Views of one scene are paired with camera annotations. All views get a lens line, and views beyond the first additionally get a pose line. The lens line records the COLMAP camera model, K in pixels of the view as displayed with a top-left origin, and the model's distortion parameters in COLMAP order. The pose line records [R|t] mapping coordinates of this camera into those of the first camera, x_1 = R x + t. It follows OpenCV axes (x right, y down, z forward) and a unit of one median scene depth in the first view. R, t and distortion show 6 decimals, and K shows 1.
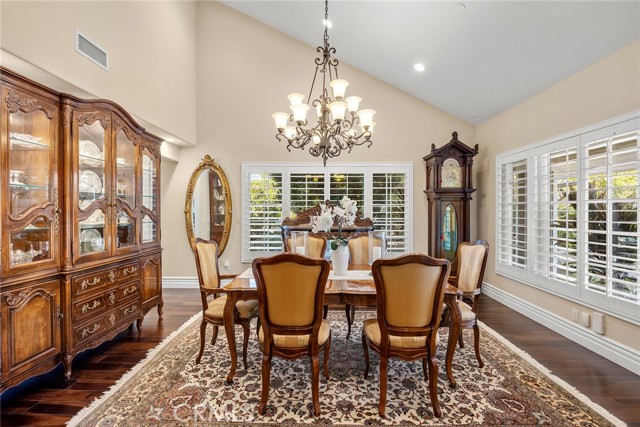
lens RADIAL K [[295.3, 0, 319.7], [0, 295.3, 210.6], [0, 0, 1]] dist [-0.005548, -0.000578]
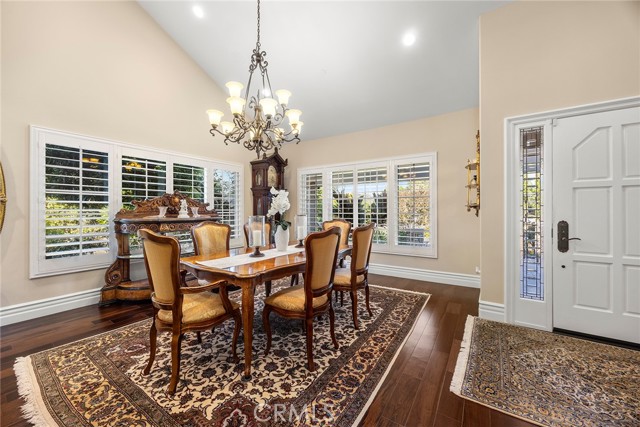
lens RADIAL K [[244.6, 0, 320.3], [0, 244.6, 215.4], [0, 0, 1]] dist [-0.001619, -0.000252]
pose [[0.540433, -0.024803, 0.841021, -0.716762], [-0.006475, 0.999413, 0.033635, 0.027327], [-0.841362, -0.023624, 0.539955, 0.335087]]
